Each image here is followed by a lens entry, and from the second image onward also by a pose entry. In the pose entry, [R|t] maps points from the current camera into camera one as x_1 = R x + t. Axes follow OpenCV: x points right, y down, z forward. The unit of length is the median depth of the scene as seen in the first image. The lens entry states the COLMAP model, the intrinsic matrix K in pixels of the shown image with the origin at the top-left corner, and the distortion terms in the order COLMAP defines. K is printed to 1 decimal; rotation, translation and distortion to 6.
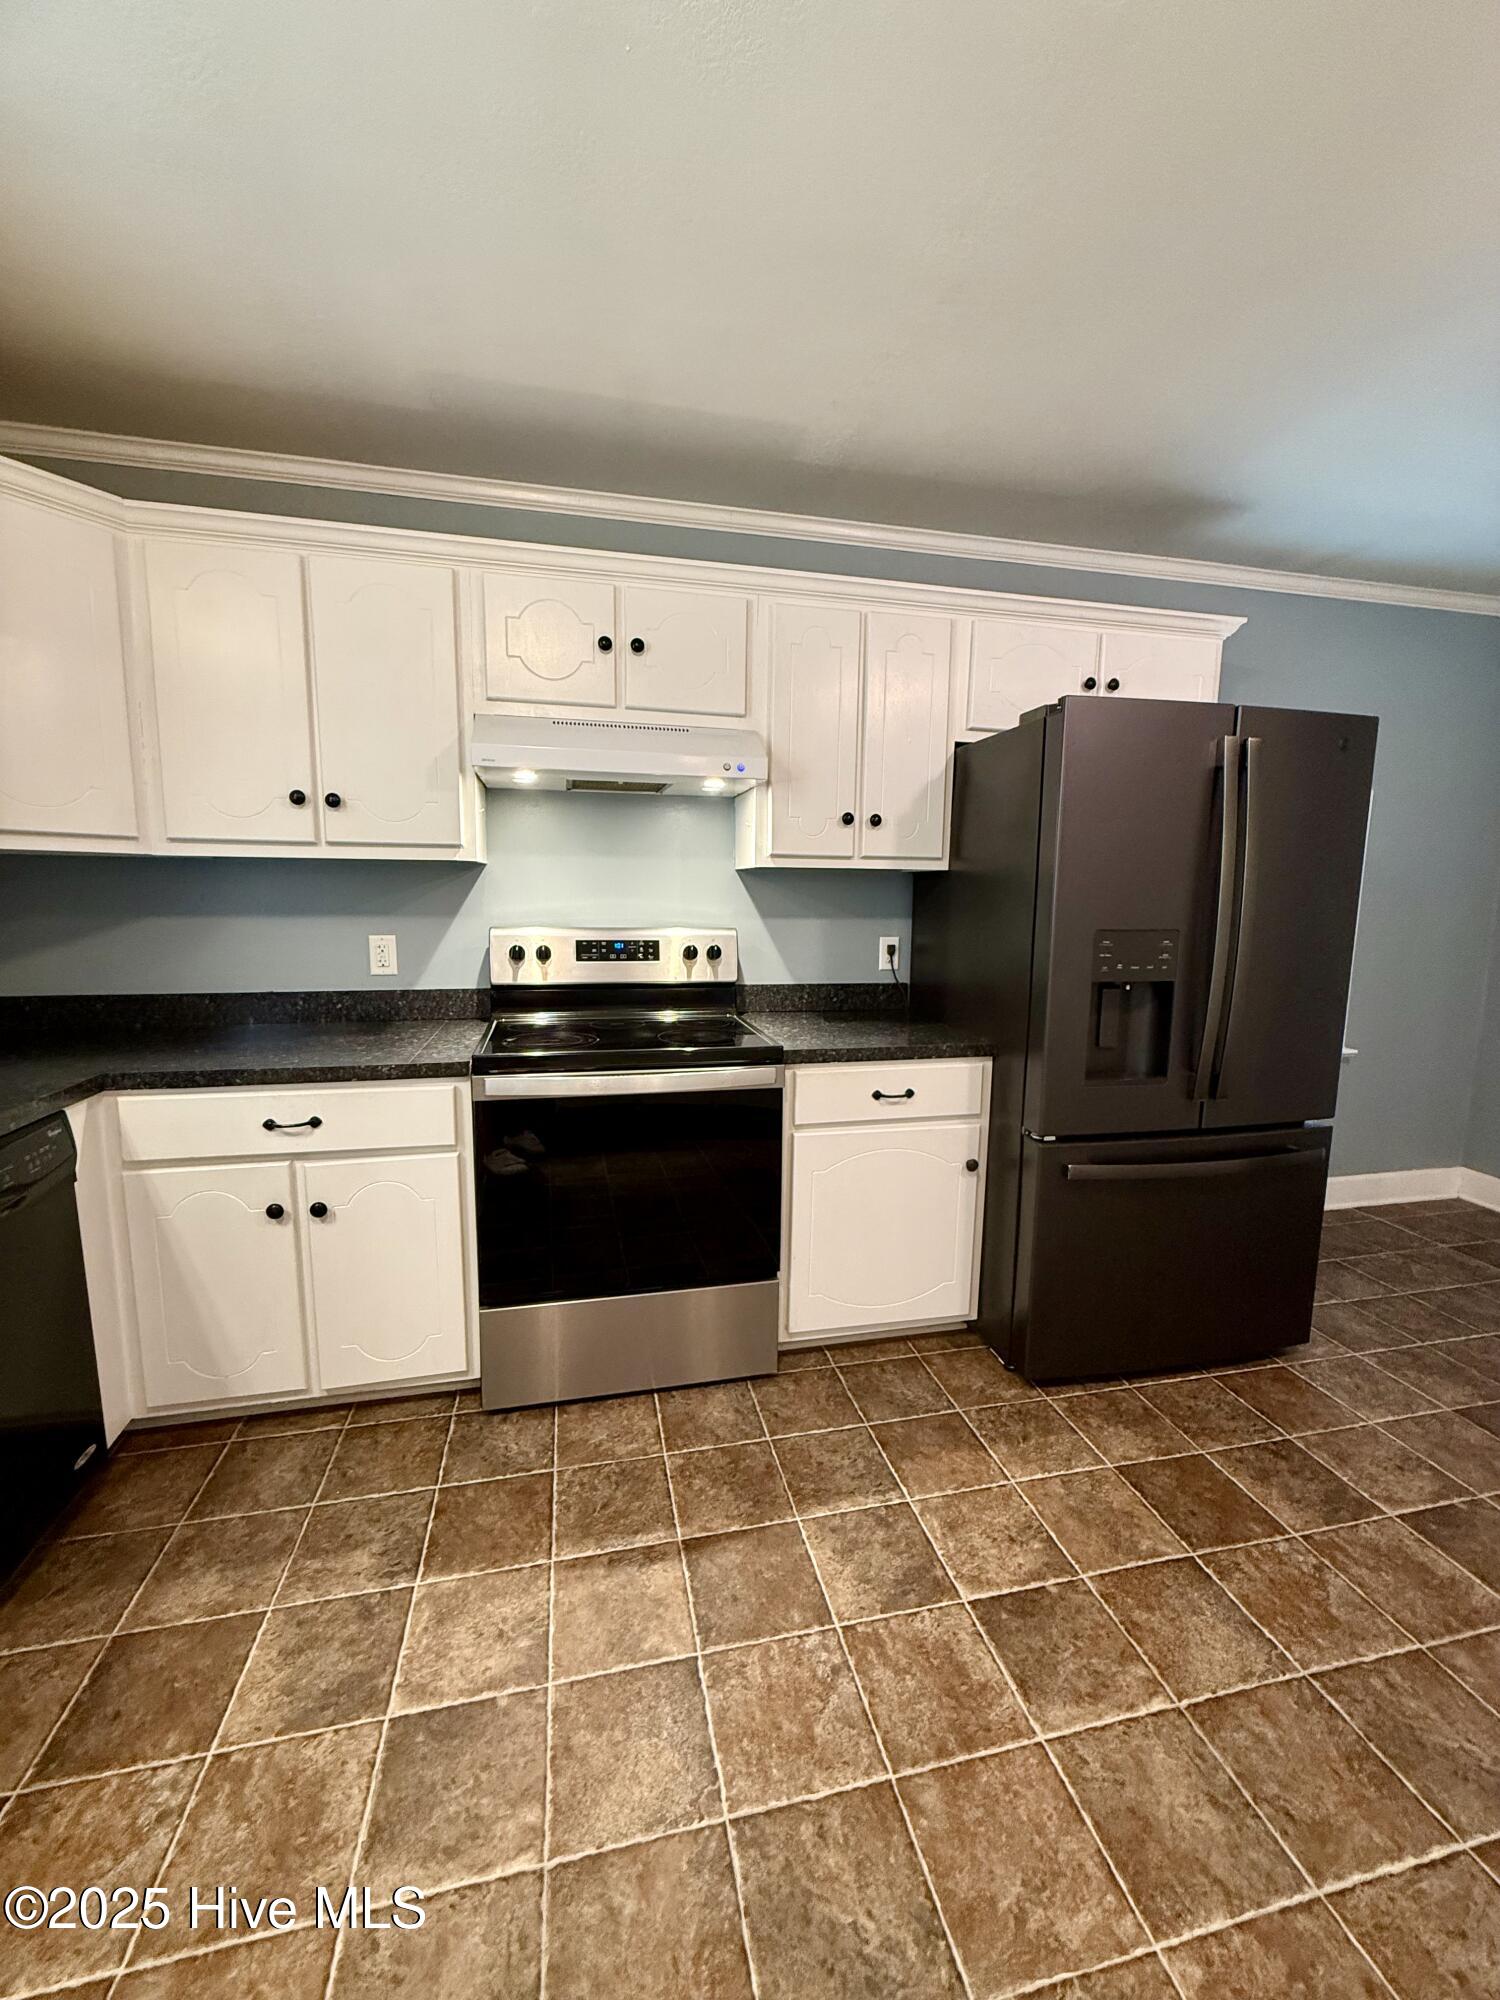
lens RADIAL K [[793.0, 0, 752.9], [0, 793.0, 998.9], [0, 0, 1]] dist [-0.001641, 0.000024]
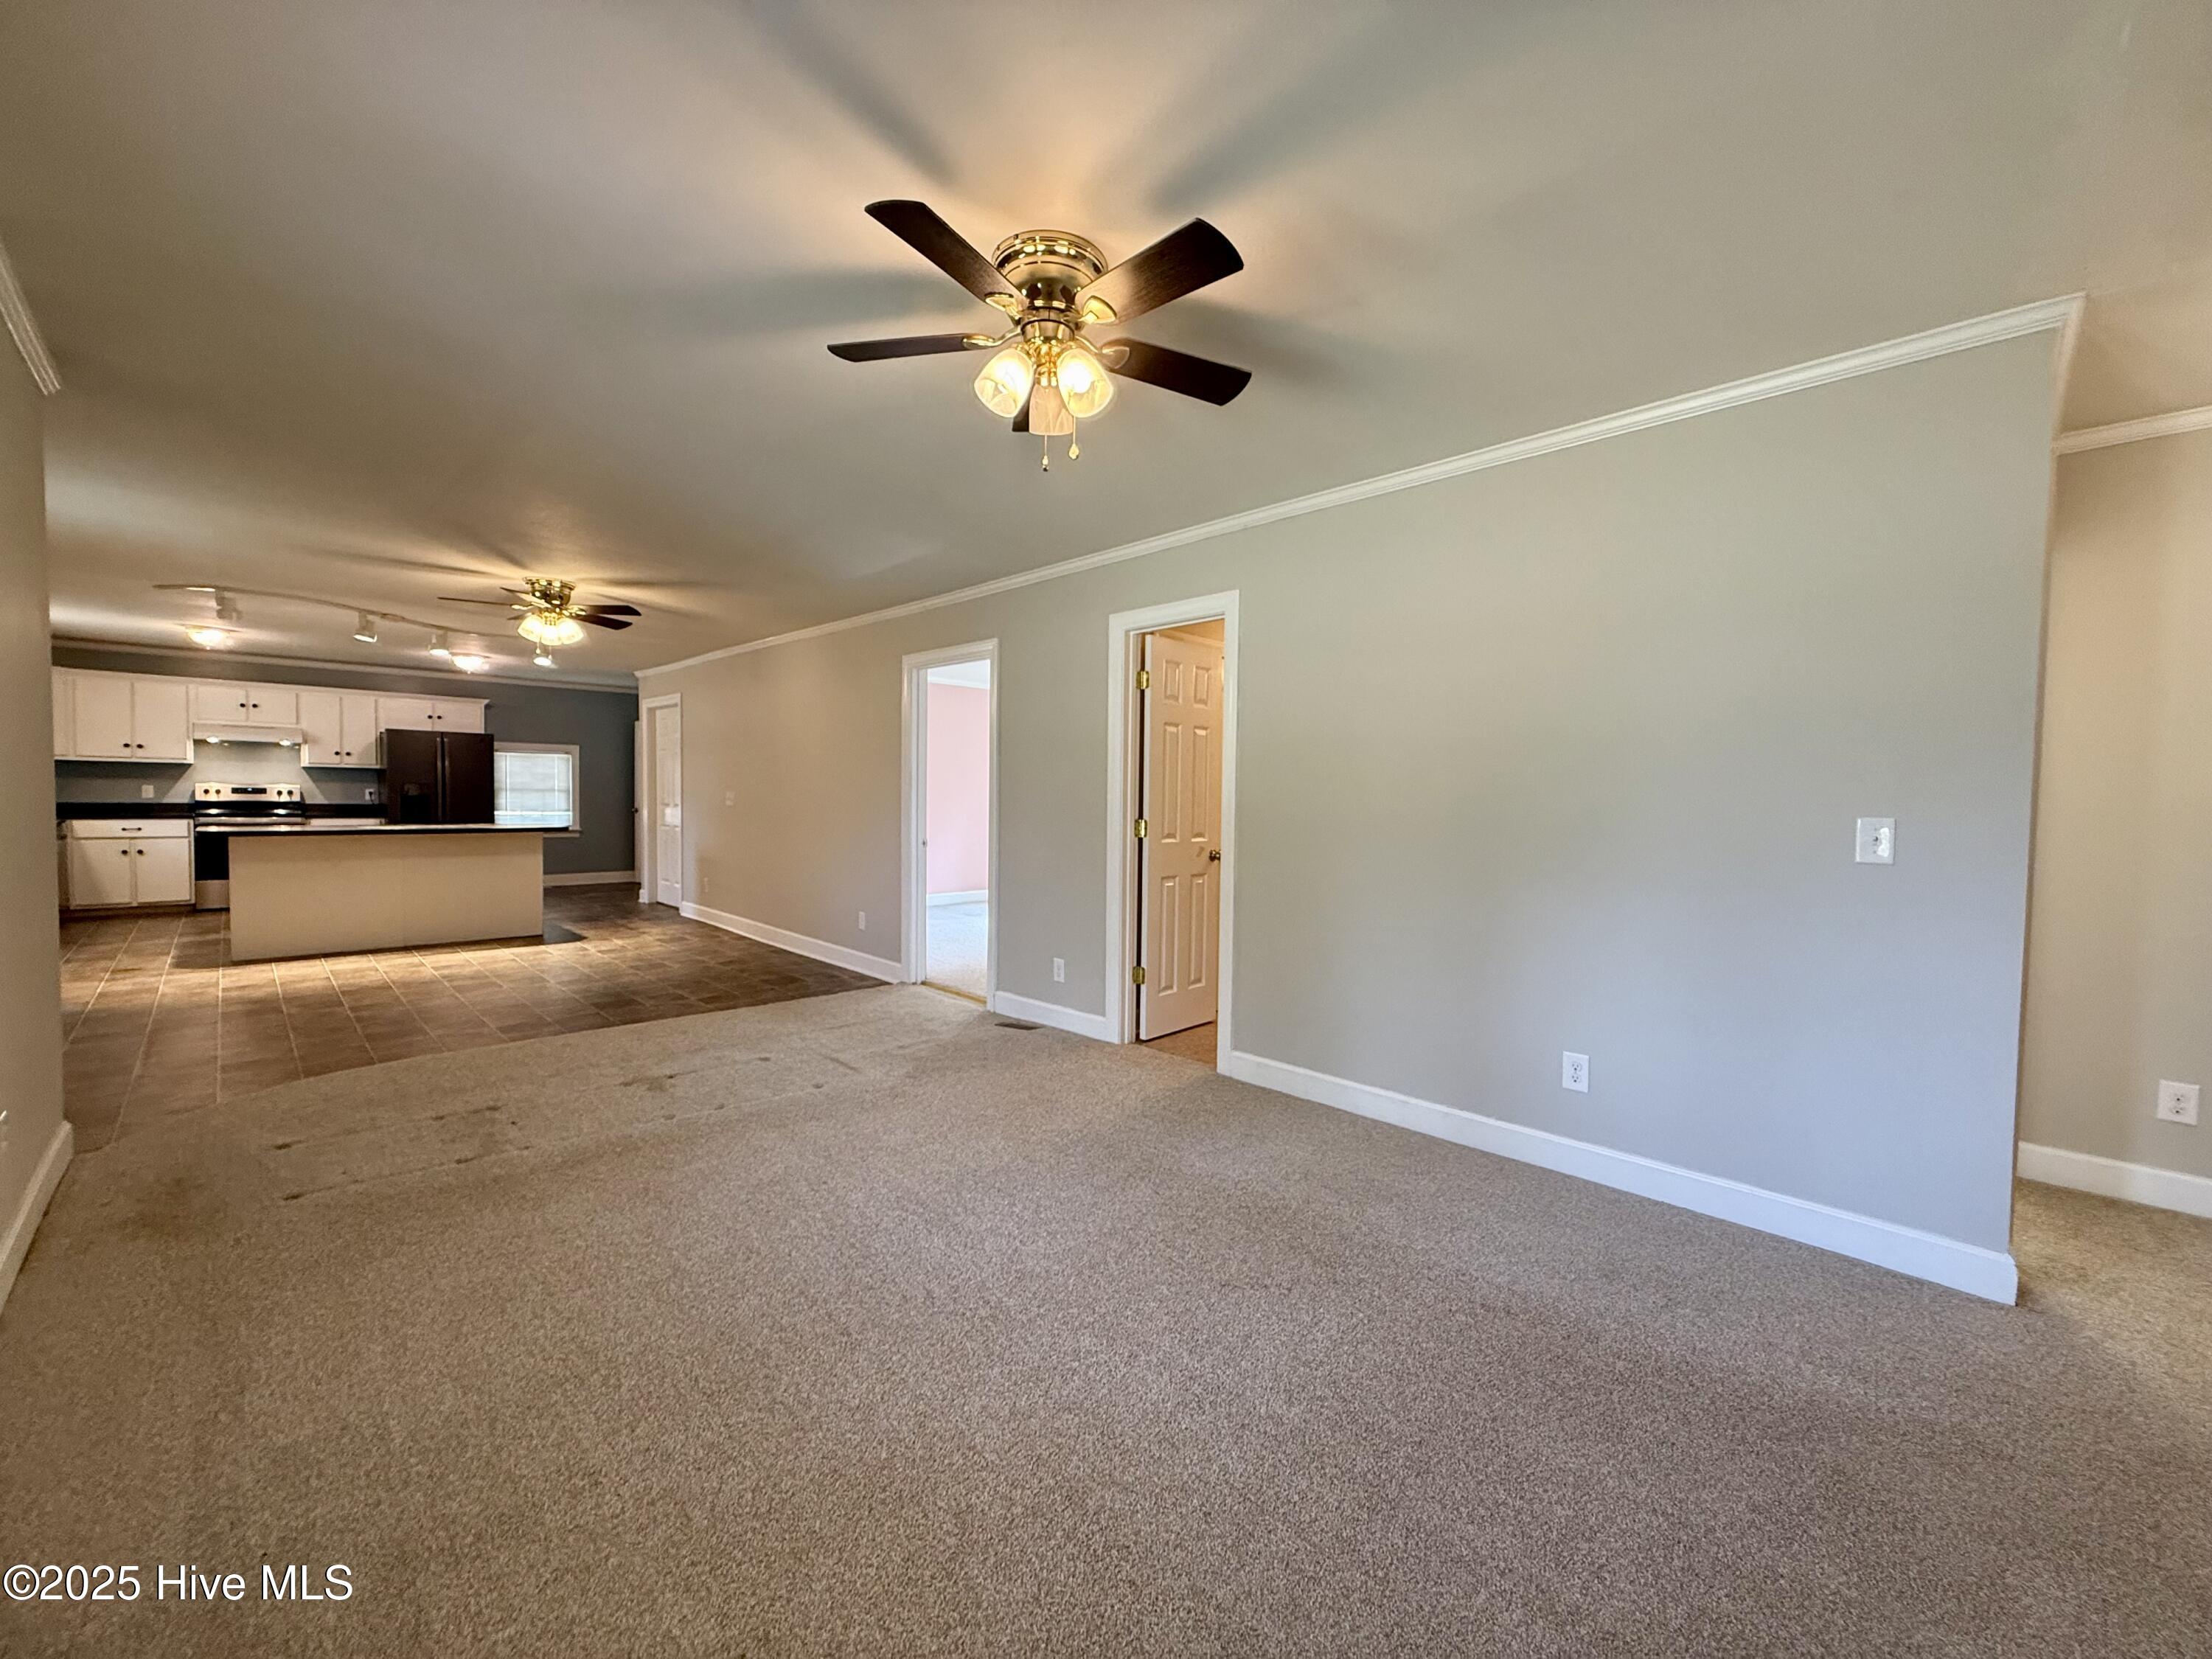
lens RADIAL K [[877.1, 0, 1120.9], [0, 877.1, 823.2], [0, 0, 1]] dist [-0.001641, 0.000024]
pose [[0.832380, -0.010937, 0.554097, 1.107438], [0.061640, 0.995429, -0.072950, 0.752923], [-0.550767, 0.094877, 0.829249, -5.359416]]
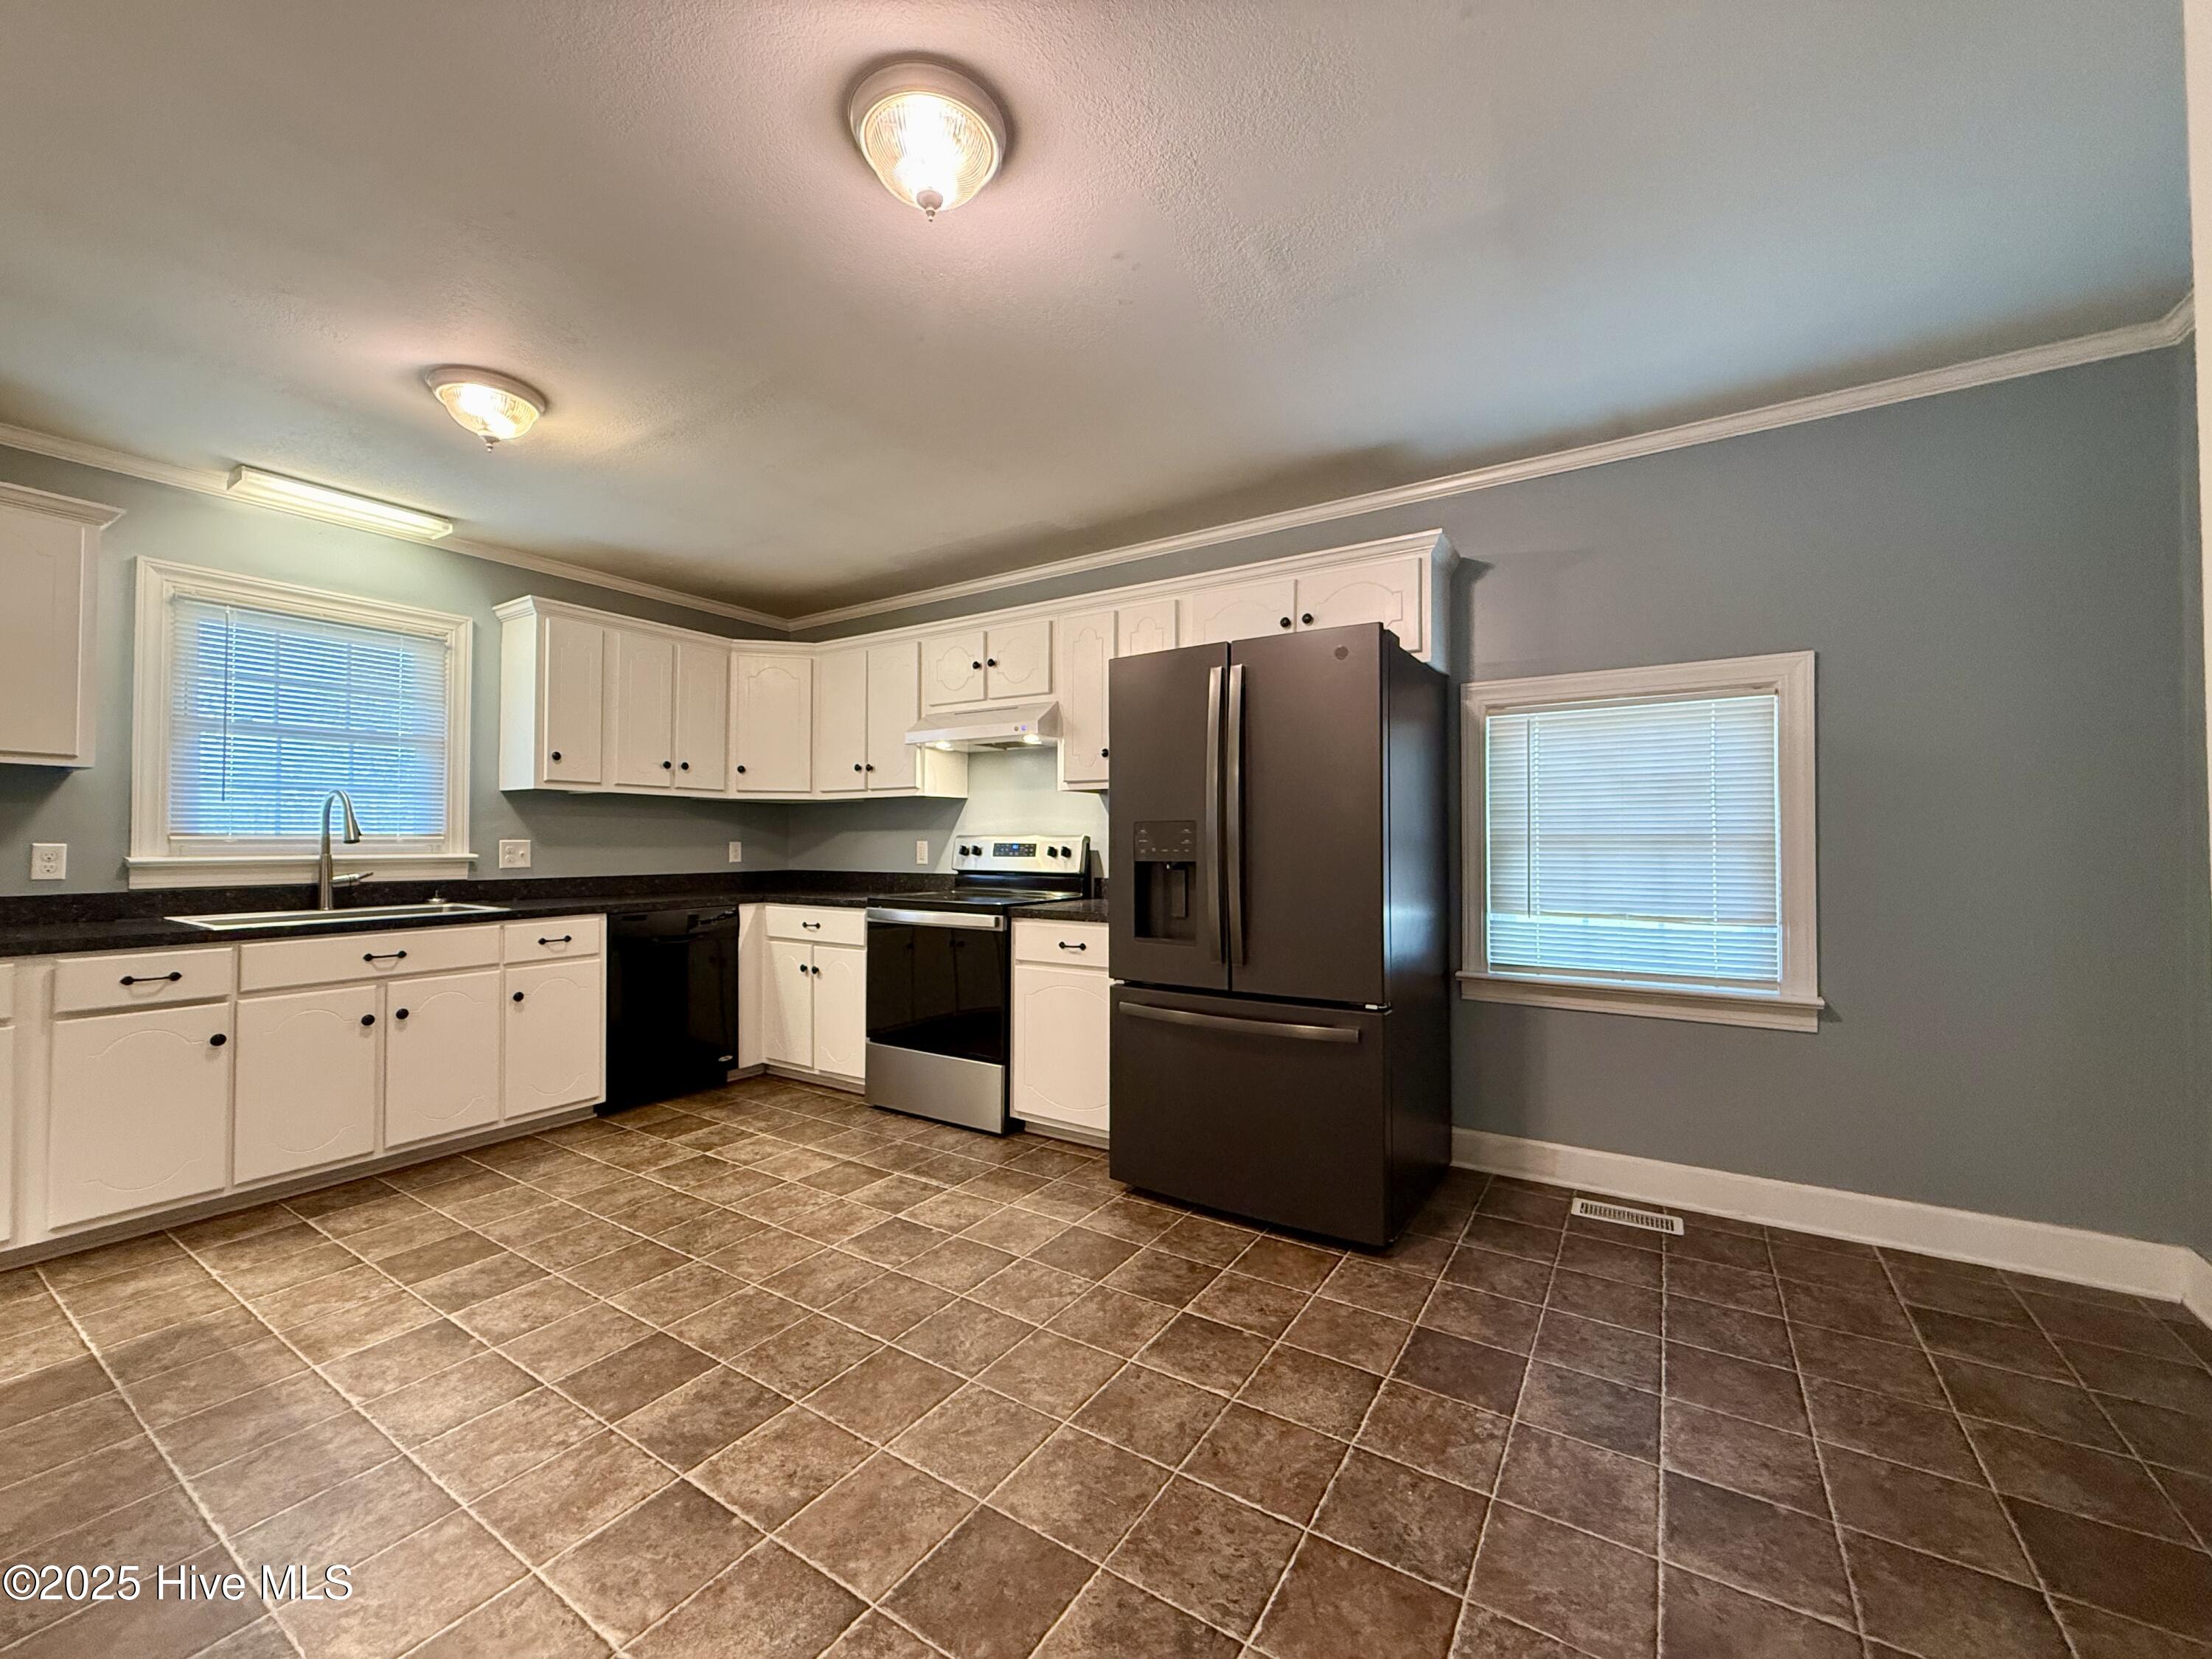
lens RADIAL K [[877.1, 0, 1098.1], [0, 877.1, 829.4], [0, 0, 1]] dist [-0.001641, 0.000024]
pose [[0.697806, -0.021938, -0.715951, 1.561152], [-0.090928, 0.988731, -0.118920, 0.116497], [0.710492, 0.148084, 0.687948, -0.065105]]
